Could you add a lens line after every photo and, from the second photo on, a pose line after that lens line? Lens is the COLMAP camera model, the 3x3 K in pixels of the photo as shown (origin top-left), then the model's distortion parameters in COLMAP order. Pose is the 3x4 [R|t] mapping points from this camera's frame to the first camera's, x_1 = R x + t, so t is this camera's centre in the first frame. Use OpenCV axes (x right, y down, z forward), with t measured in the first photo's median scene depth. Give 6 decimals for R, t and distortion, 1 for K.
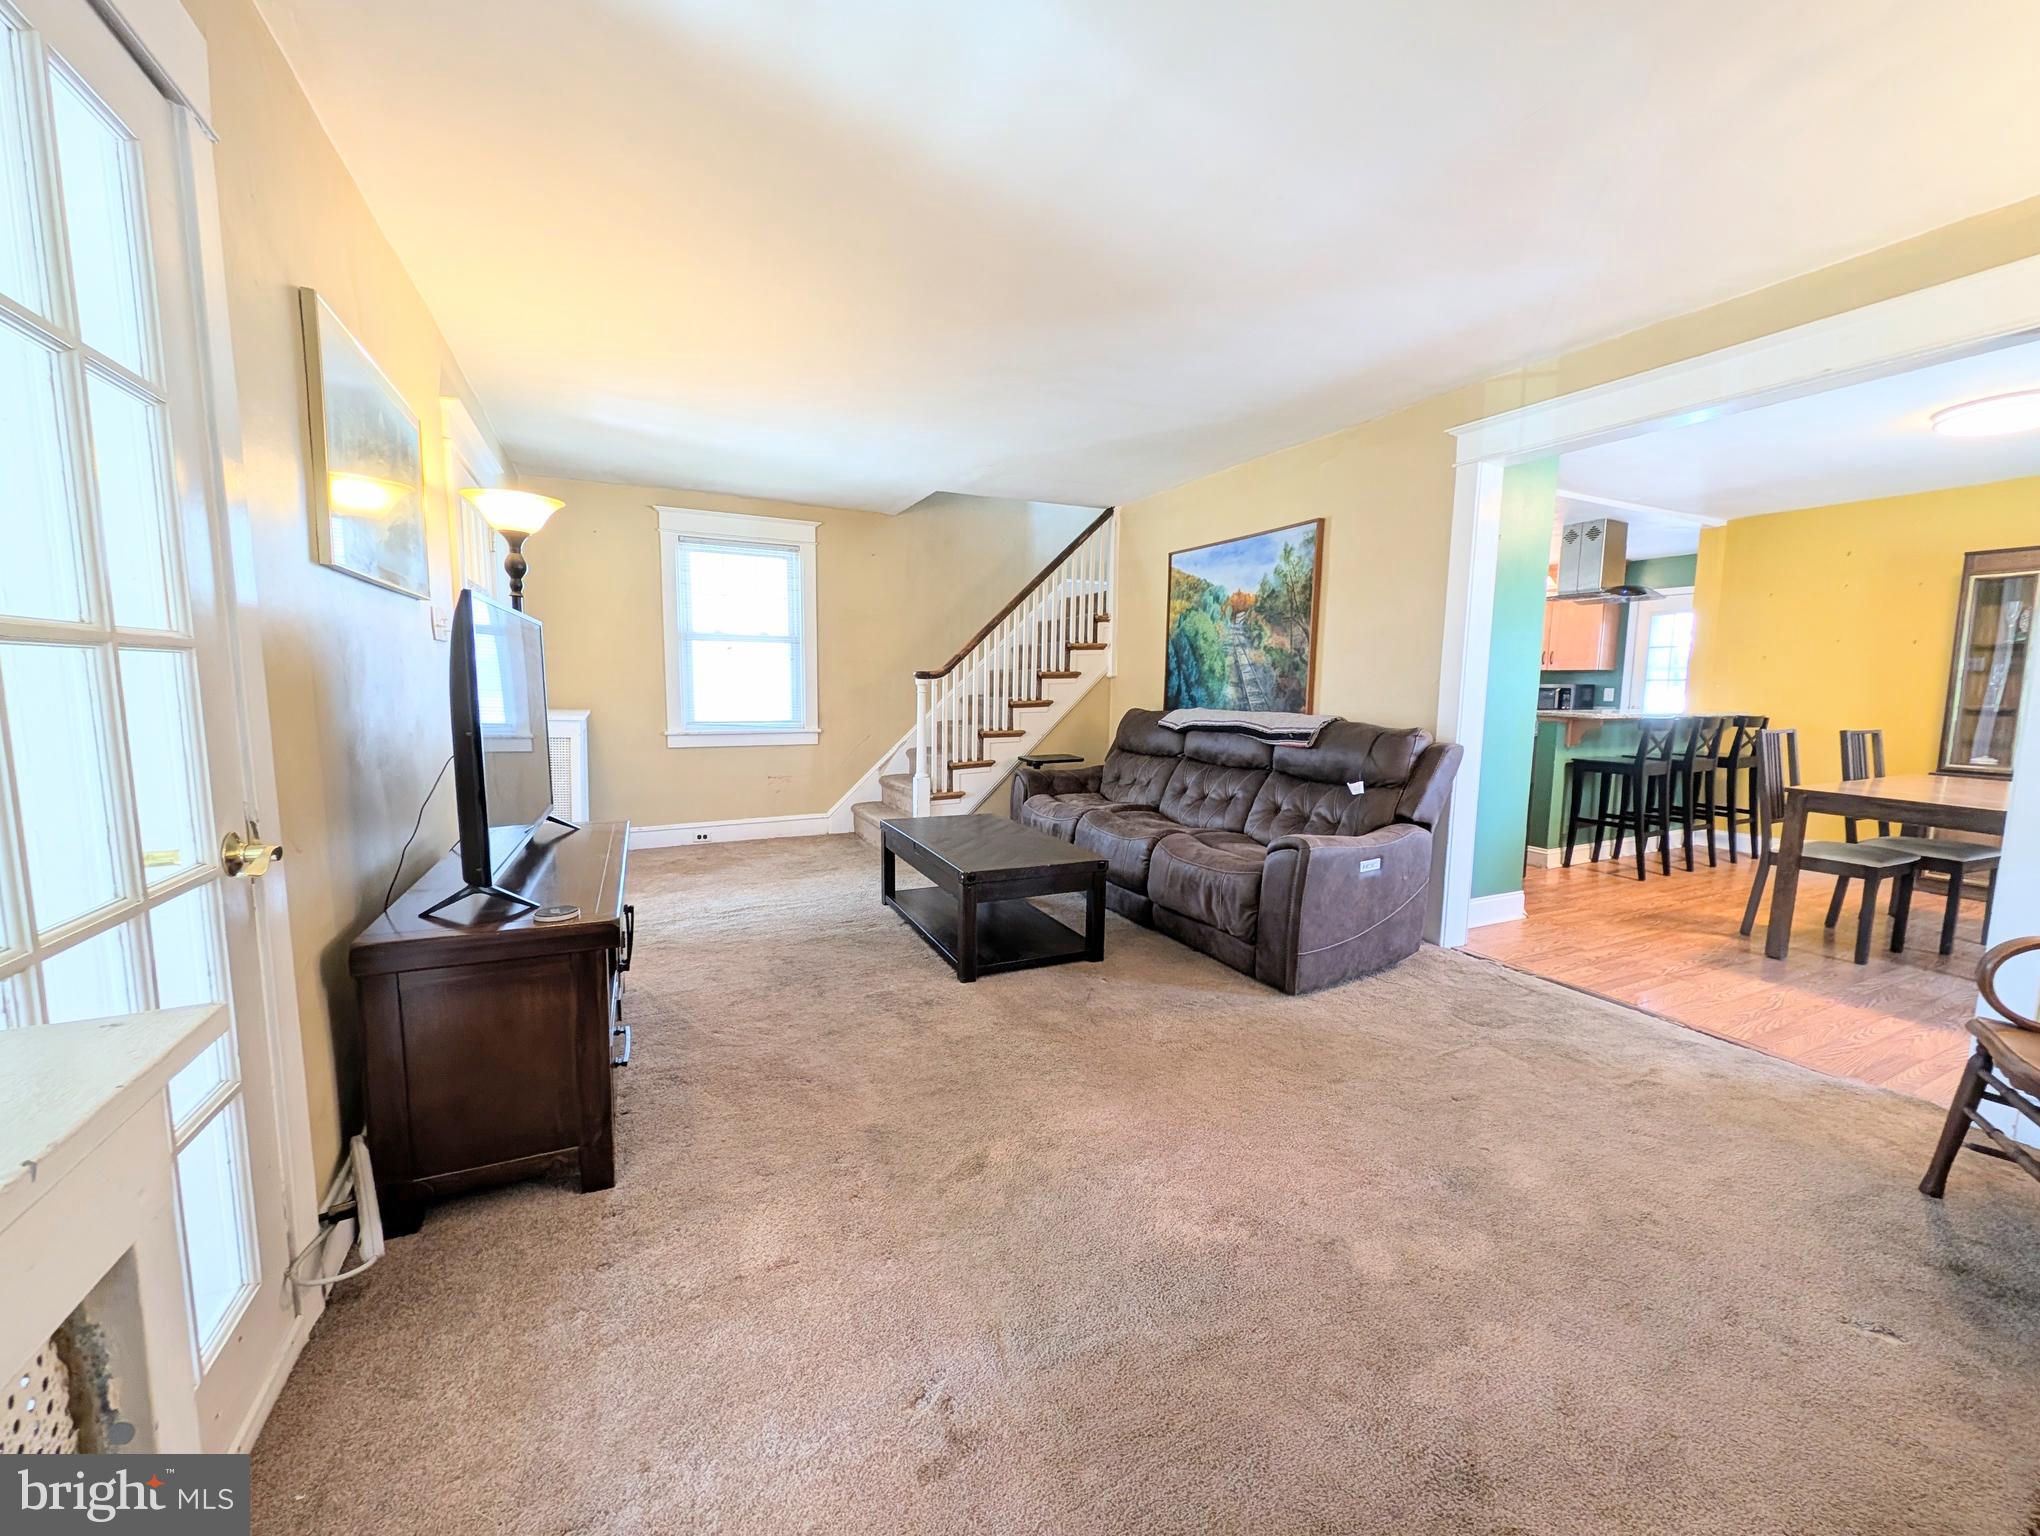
lens RADIAL K [[787.6, 0, 1014.1], [0, 787.6, 776.3], [0, 0, 1]] dist [0.001106, -0.000150]
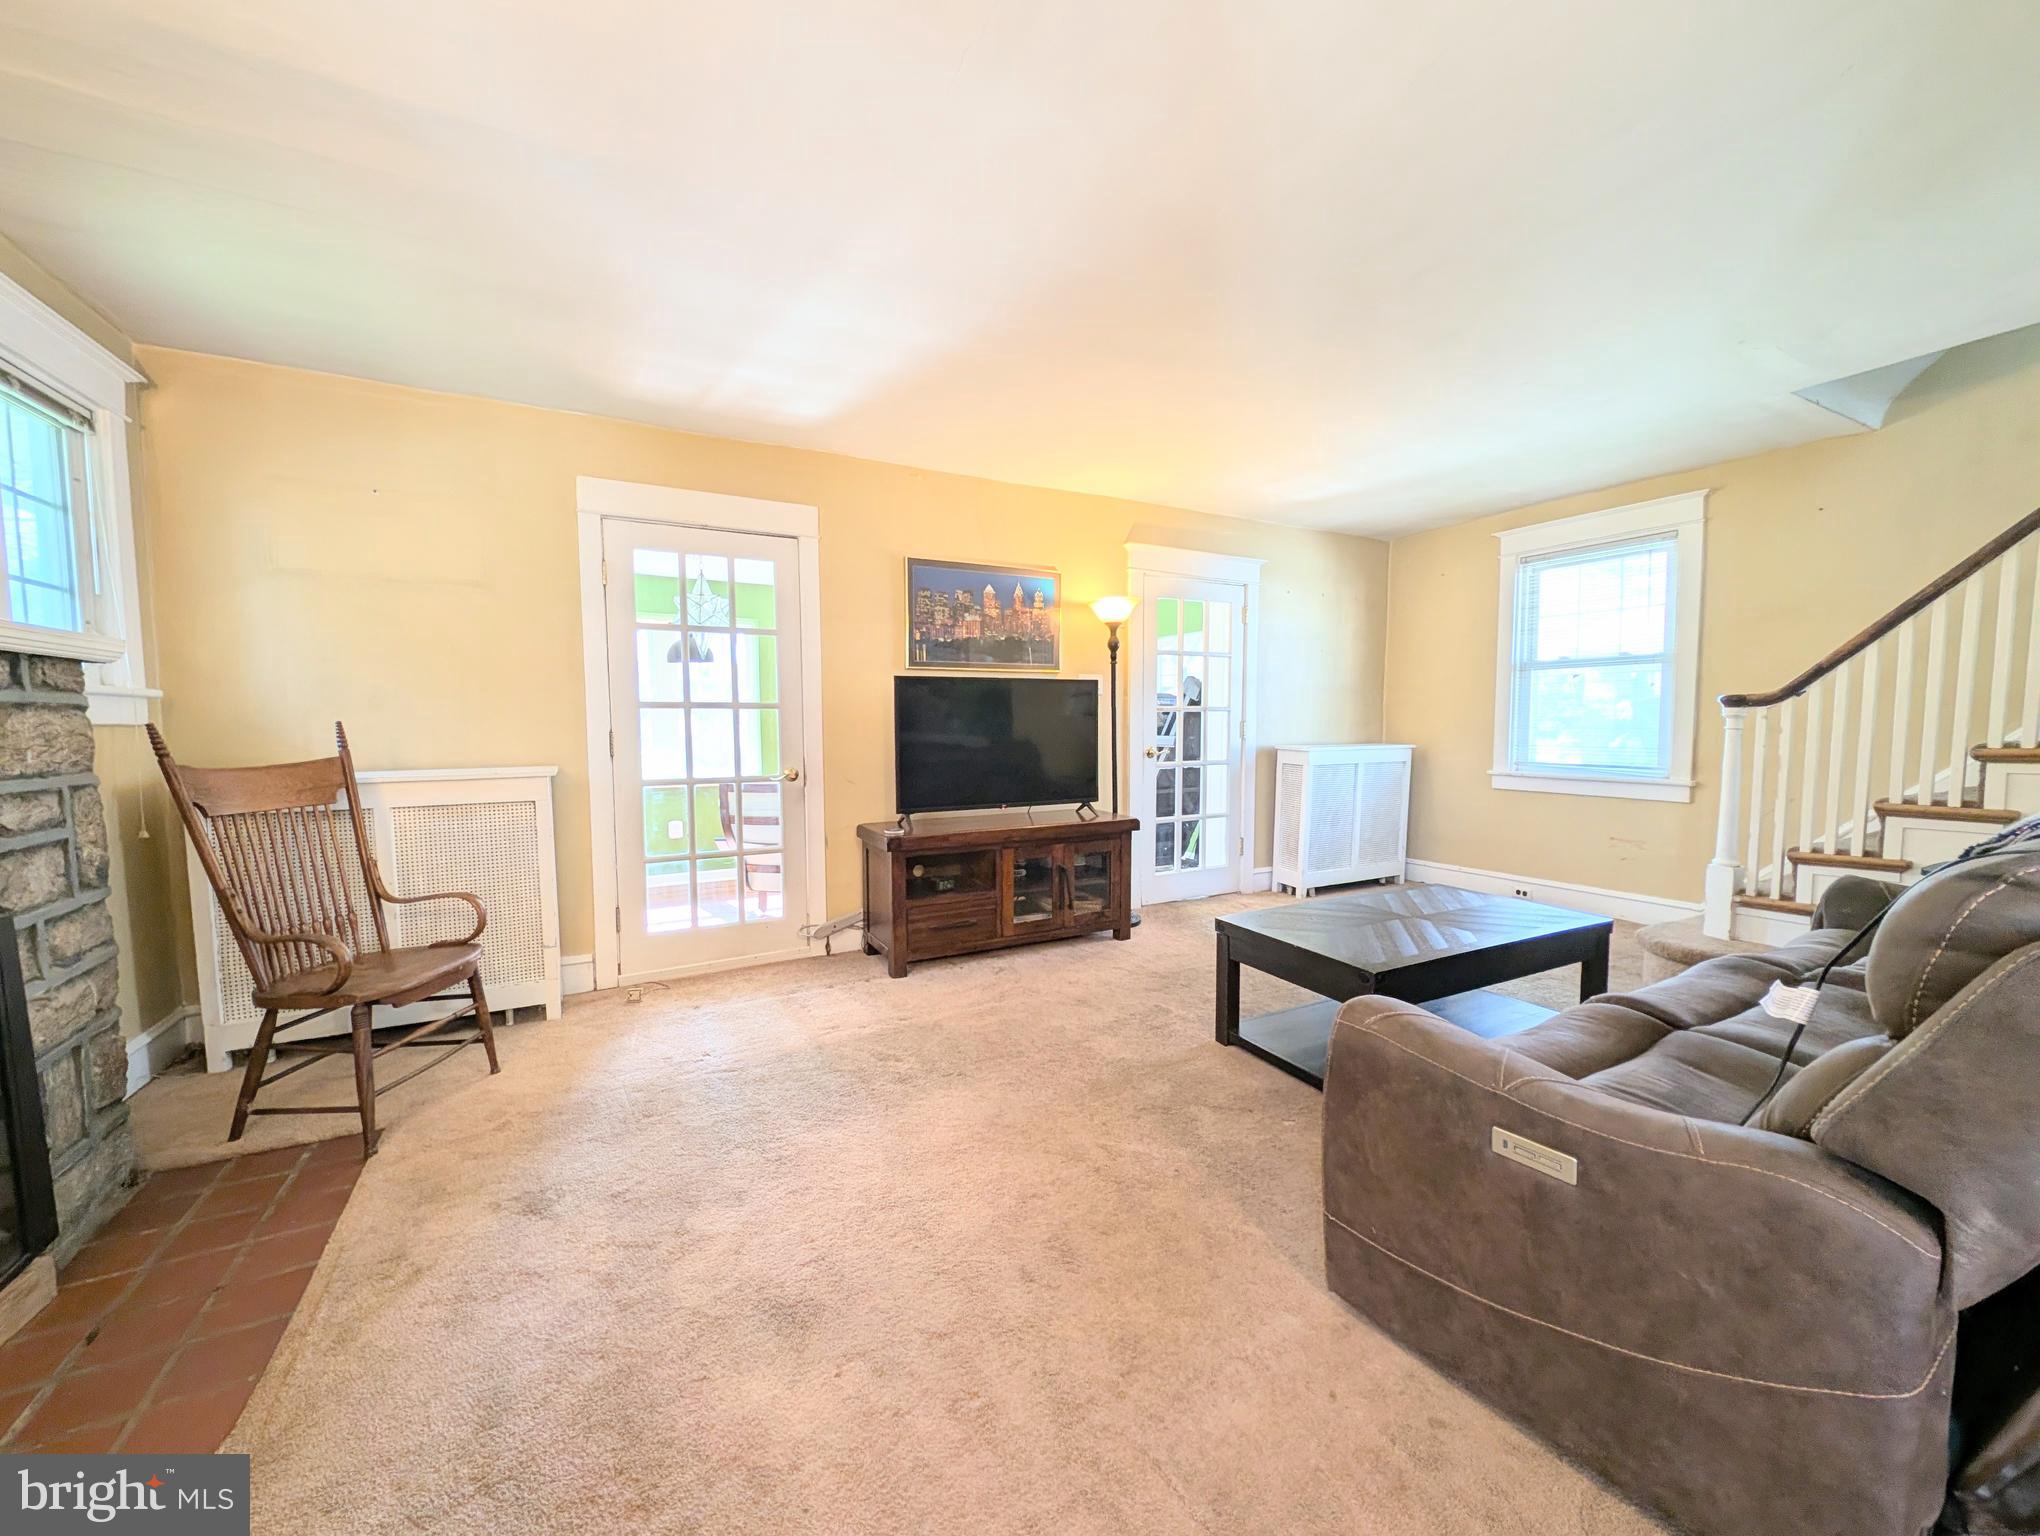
lens RADIAL K [[787.6, 0, 1014.1], [0, 787.6, 776.3], [0, 0, 1]] dist [0.001106, -0.000150]
pose [[0.020209, 0.061117, -0.997926, 0.559717], [-0.114161, 0.991743, 0.058426, -0.046386], [0.993257, 0.112744, 0.027019, 0.479418]]
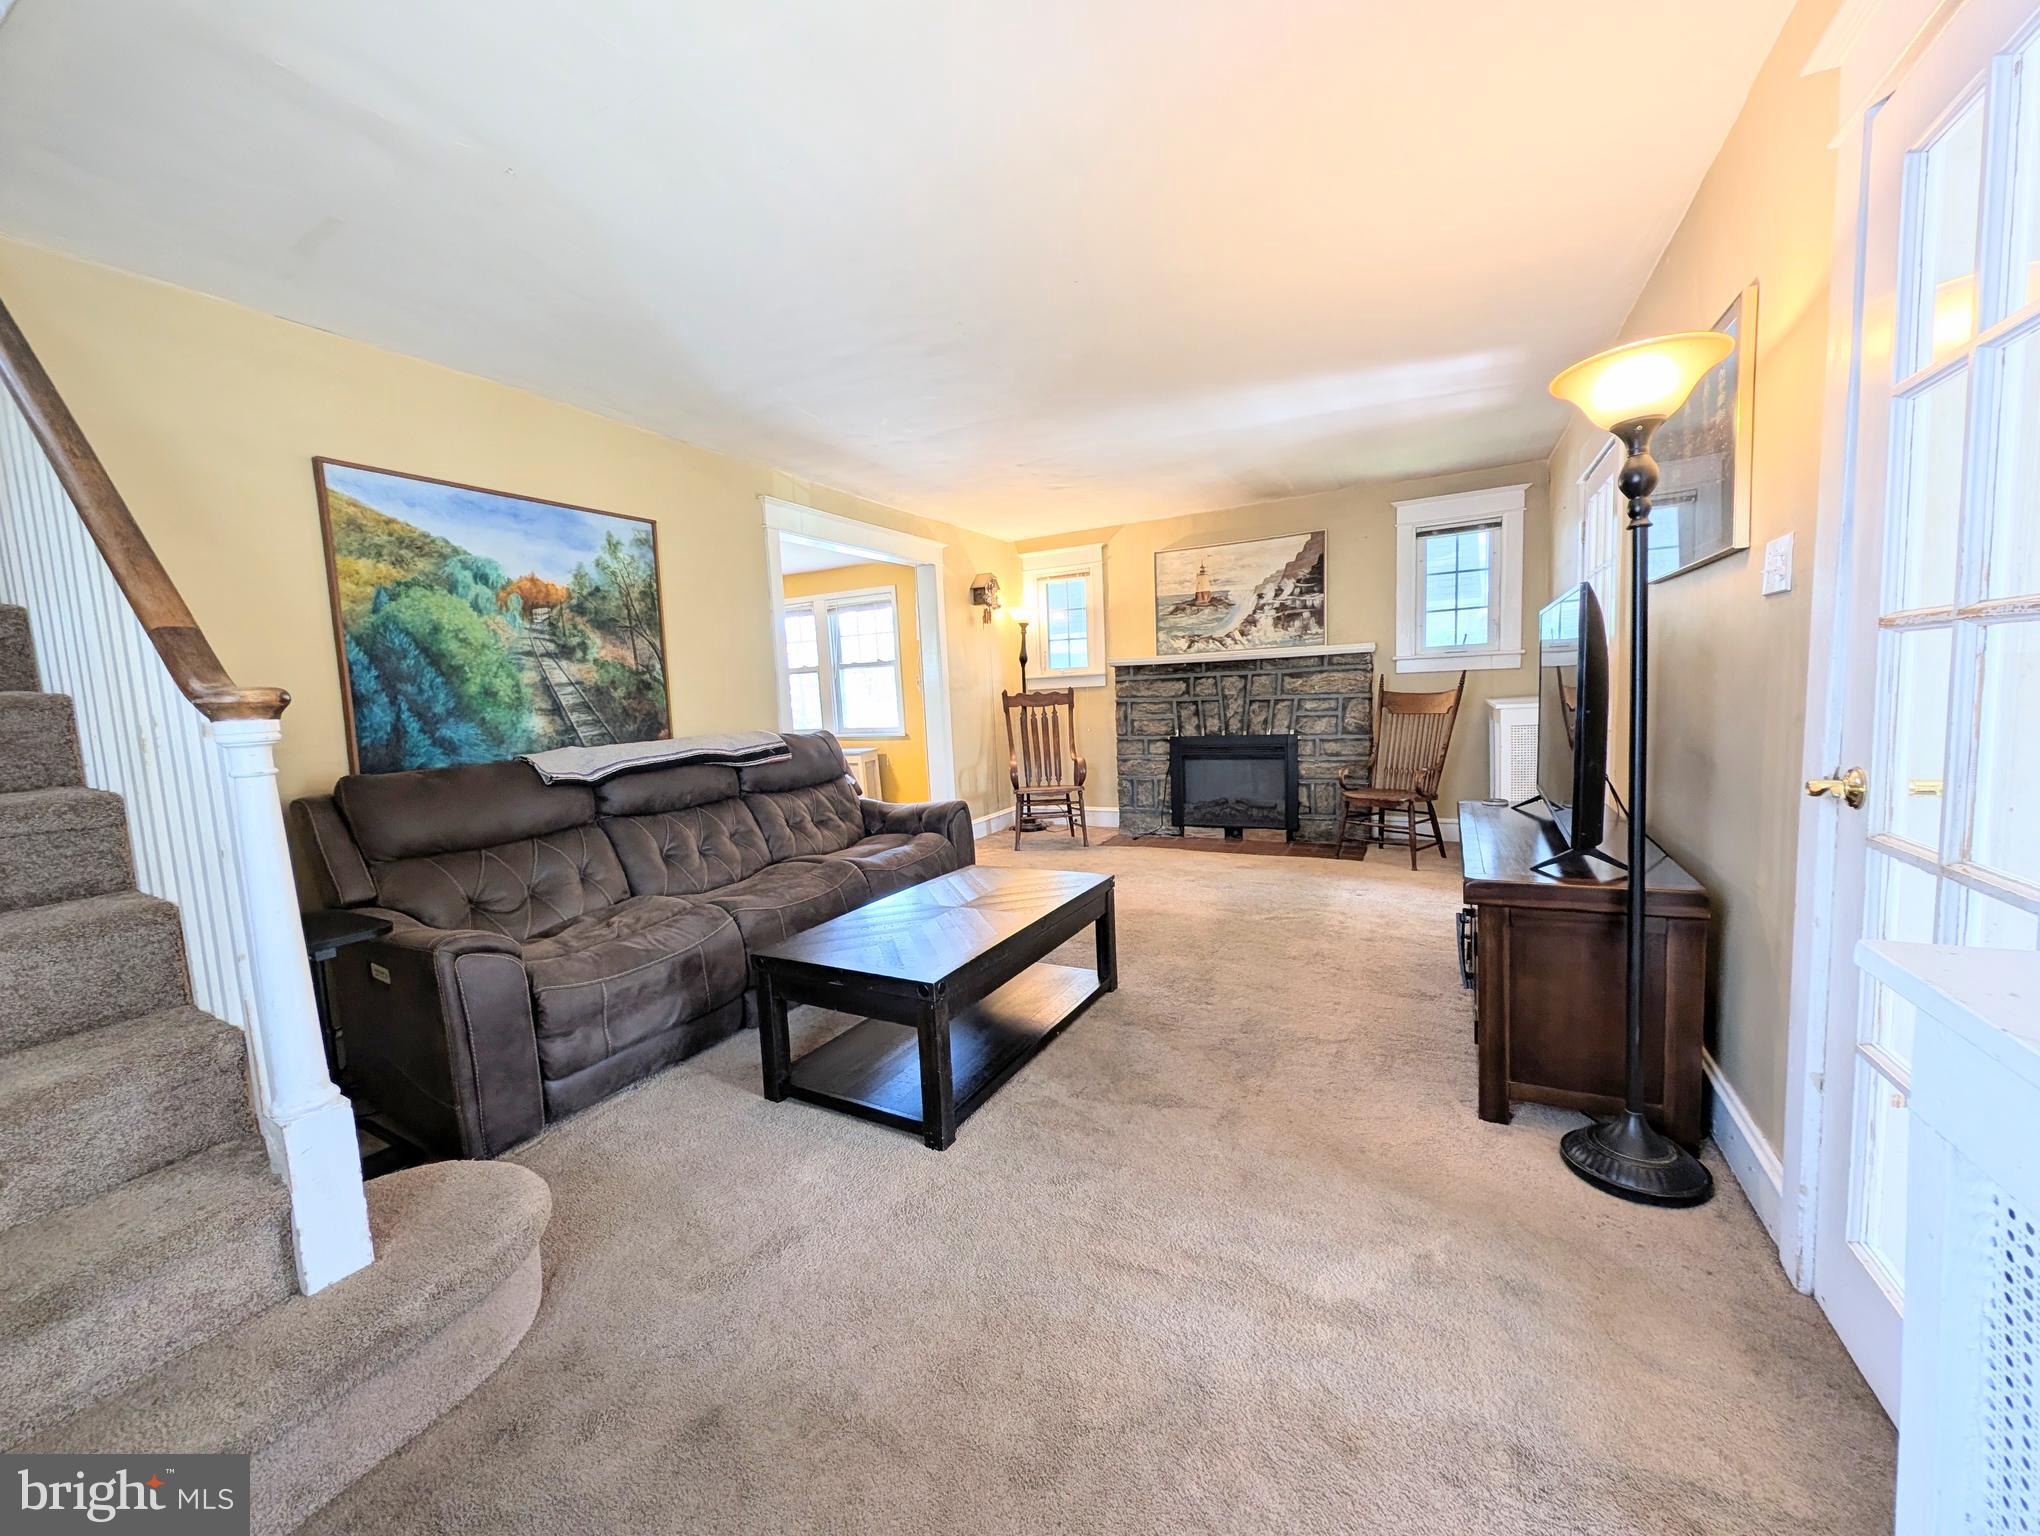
lens RADIAL K [[787.6, 0, 1014.1], [0, 787.6, 776.3], [0, 0, 1]] dist [0.001106, -0.000150]
pose [[-0.594019, -0.067902, 0.801580, -0.516908], [0.139301, 0.972696, 0.185628, -0.133542], [-0.792298, 0.221927, -0.568341, 1.084877]]
